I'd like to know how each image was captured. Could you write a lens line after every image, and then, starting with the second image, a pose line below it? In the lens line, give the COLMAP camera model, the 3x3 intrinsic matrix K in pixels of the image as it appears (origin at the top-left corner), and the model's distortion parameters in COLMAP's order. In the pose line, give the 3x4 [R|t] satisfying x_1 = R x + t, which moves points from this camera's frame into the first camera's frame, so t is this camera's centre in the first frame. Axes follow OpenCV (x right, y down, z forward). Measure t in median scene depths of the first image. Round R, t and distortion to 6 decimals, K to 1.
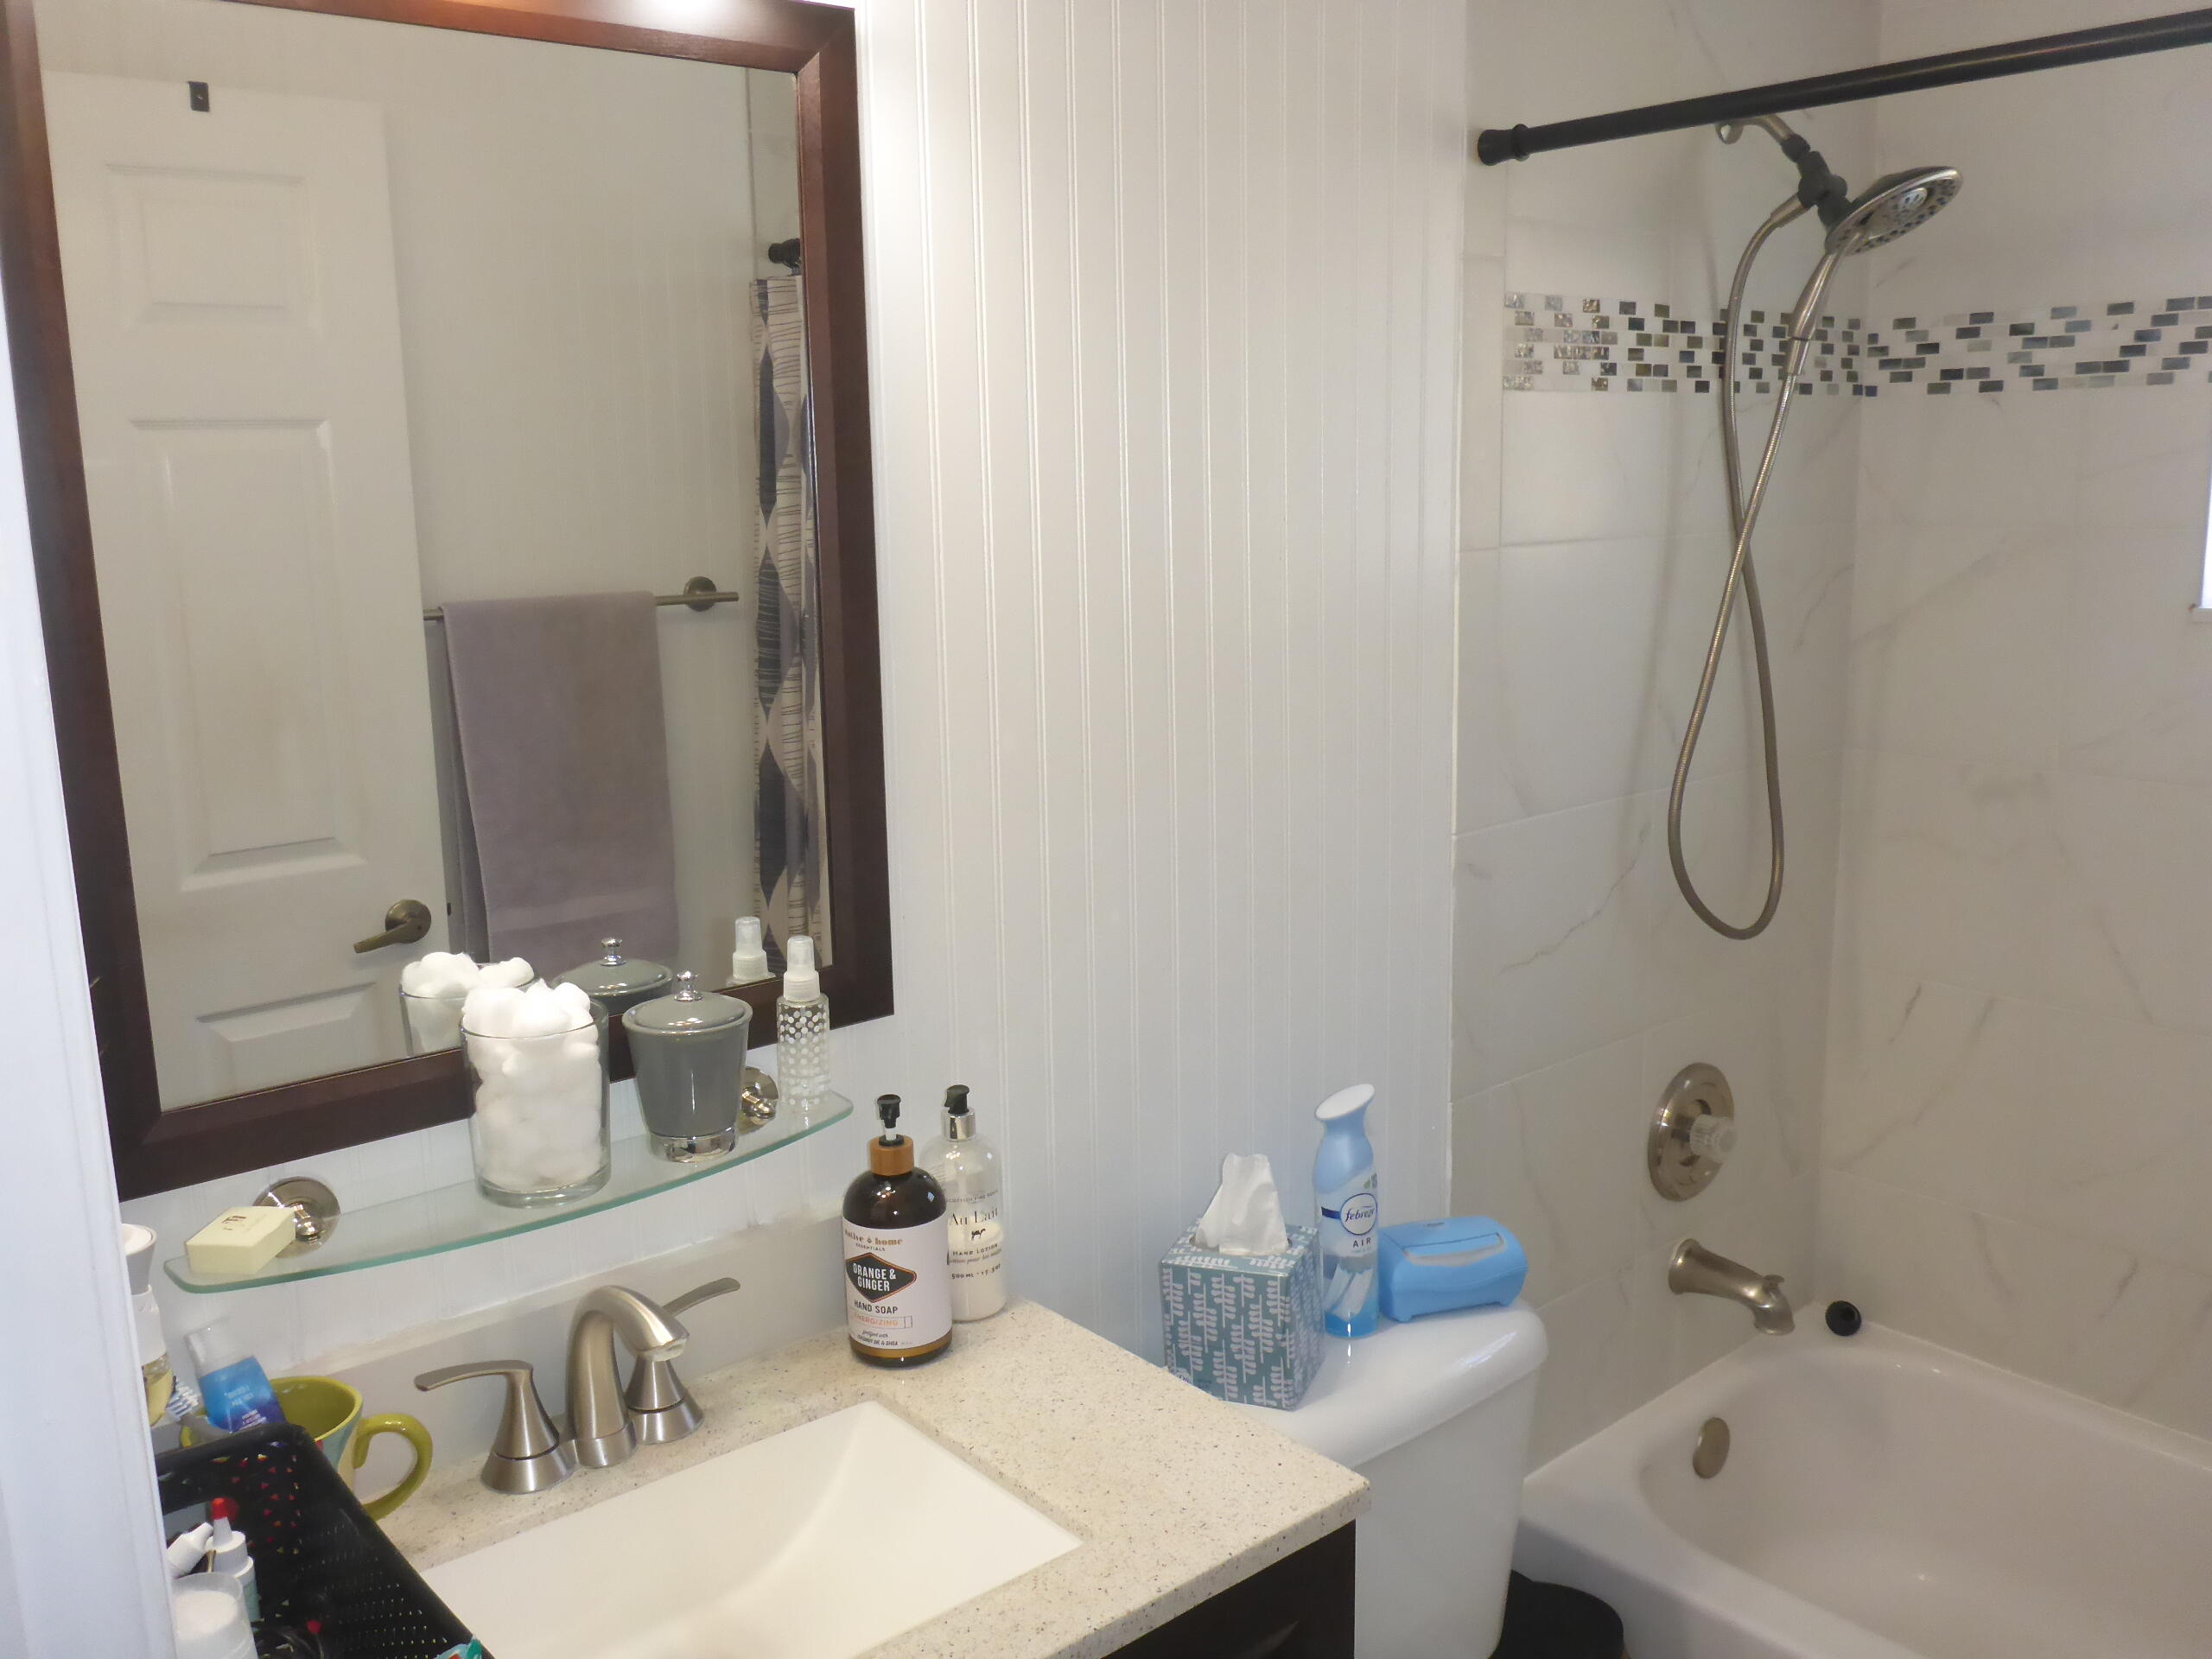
lens RADIAL K [[1856.7, 0, 1105.3], [0, 1856.7, 827.3], [0, 0, 1]] dist [-0.040377, 0.009809]
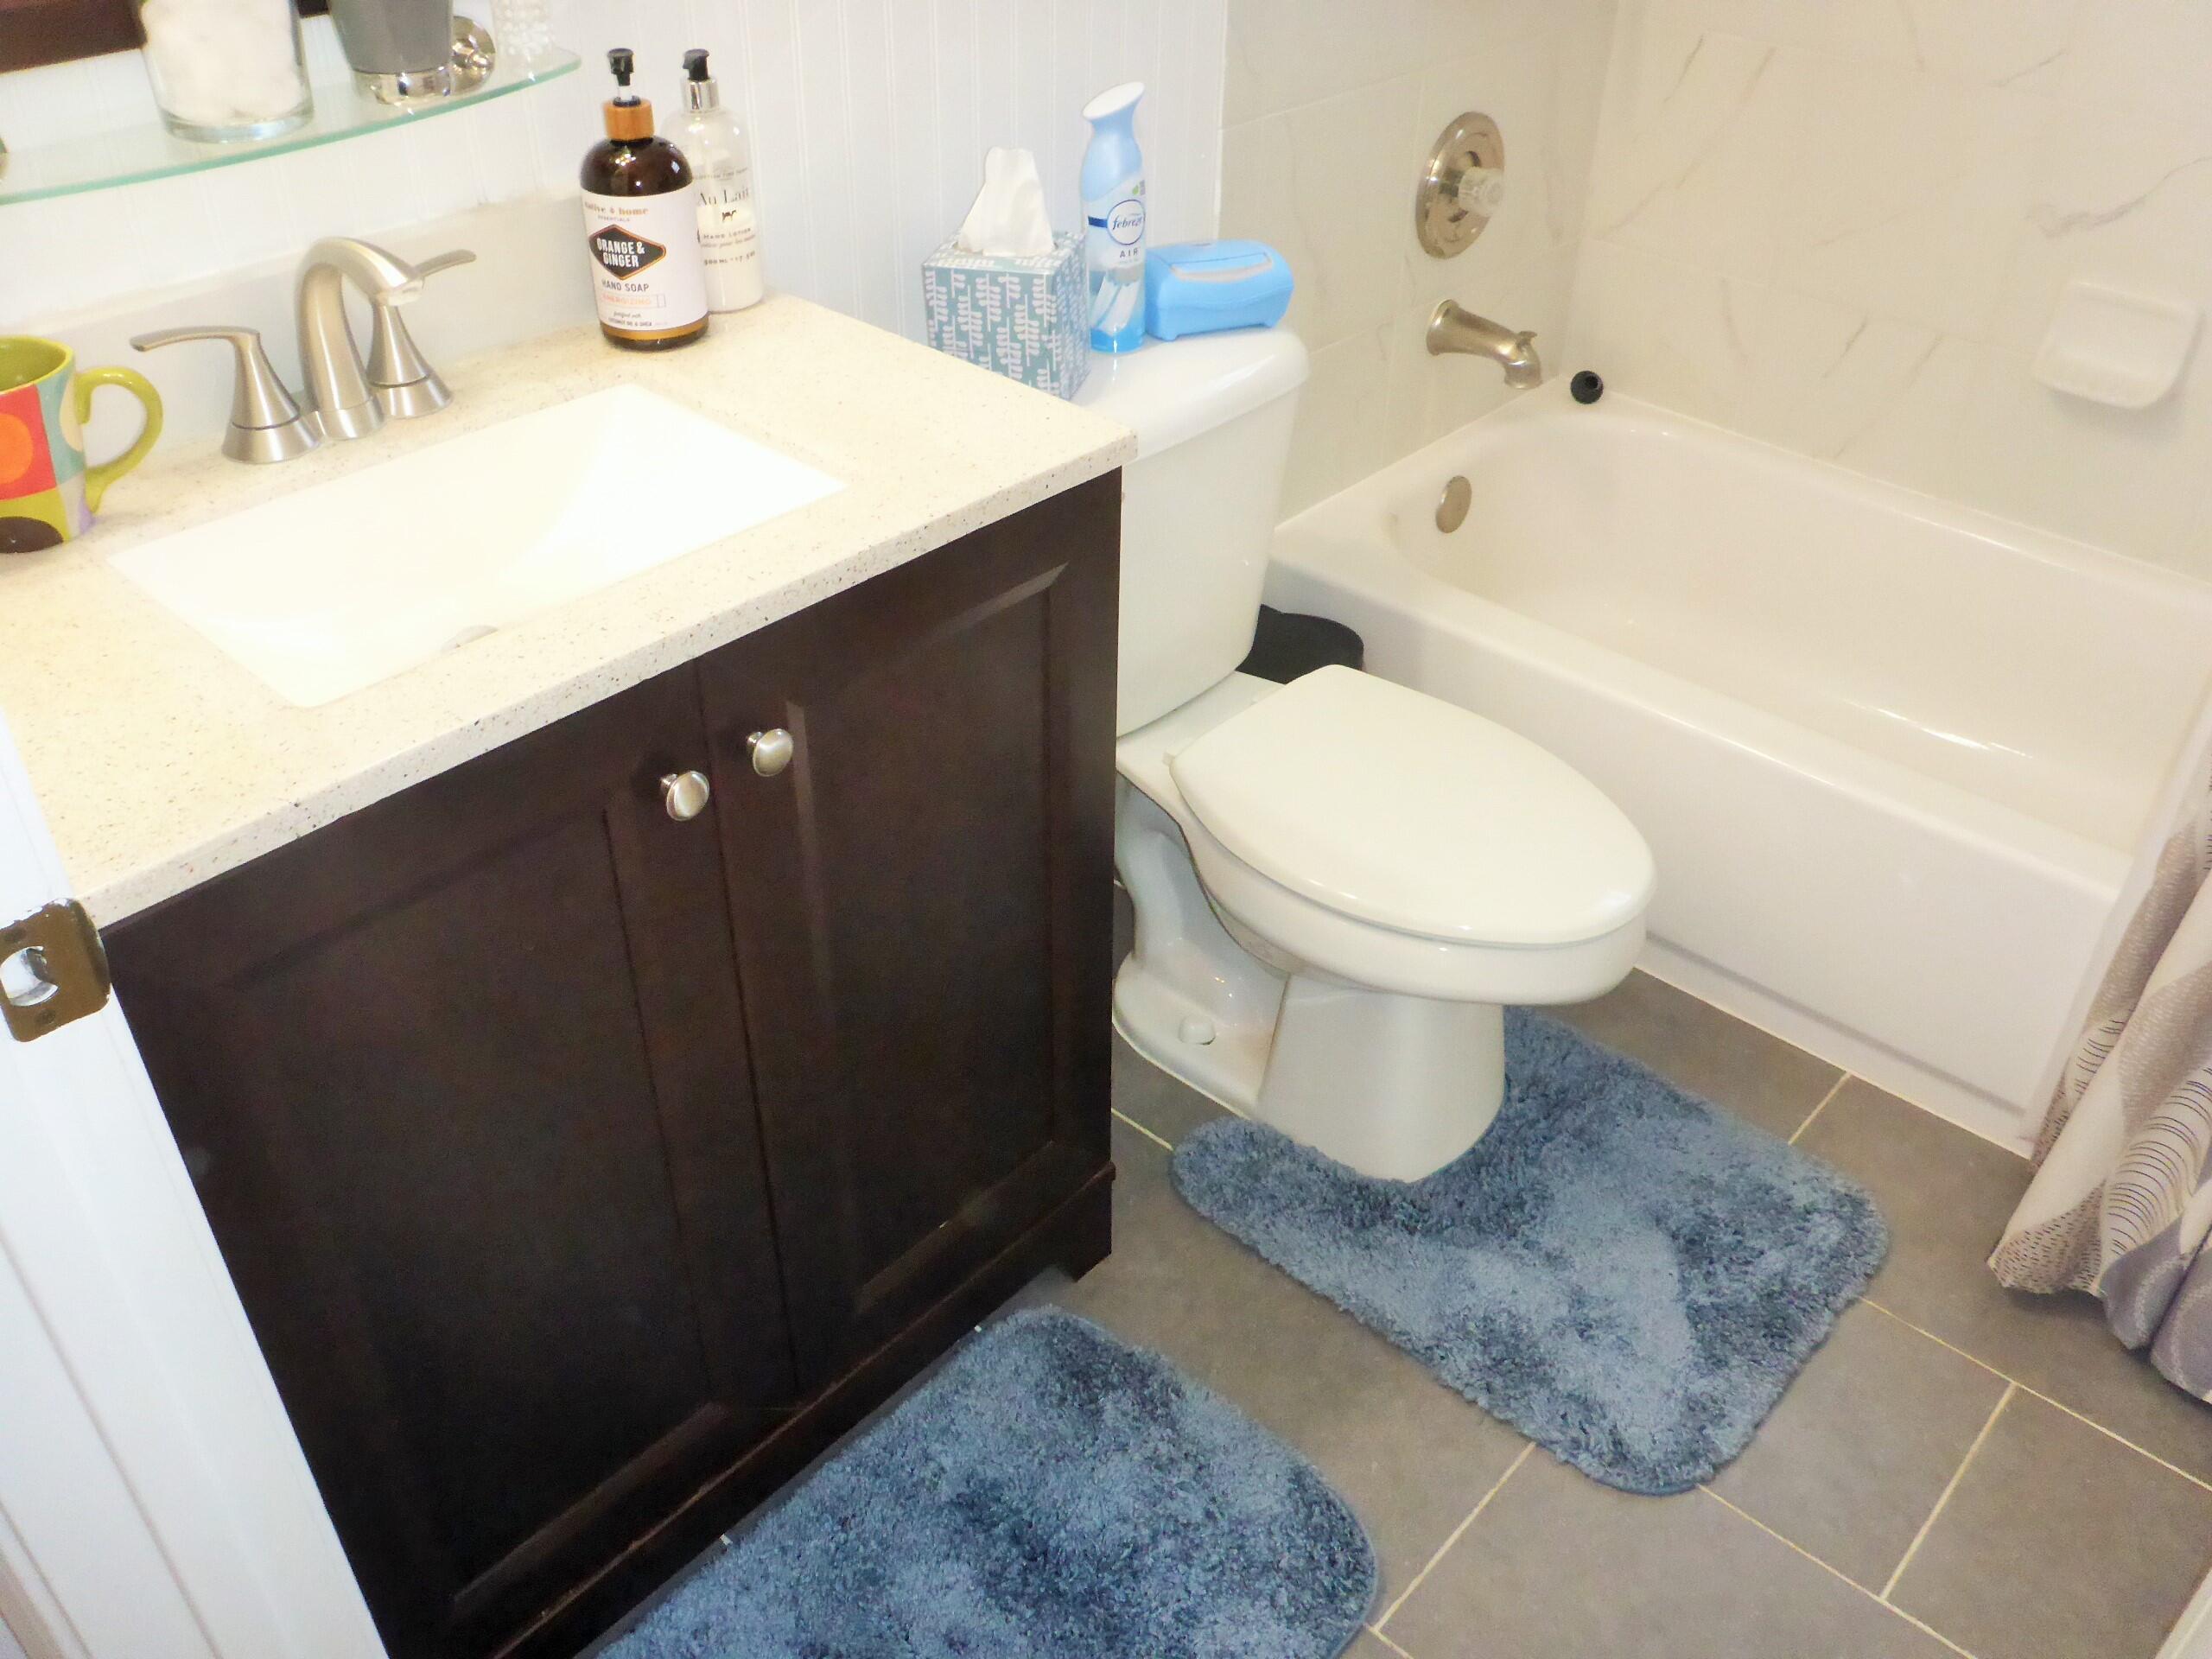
lens RADIAL K [[1856.7, 0, 1107.1], [0, 1856.7, 834.2], [0, 0, 1]] dist [-0.040377, 0.009809]
pose [[0.991655, -0.040670, 0.122336, -0.005000], [-0.014231, 0.908603, 0.417419, 0.102540], [-0.128131, -0.415677, 0.900442, -0.005710]]
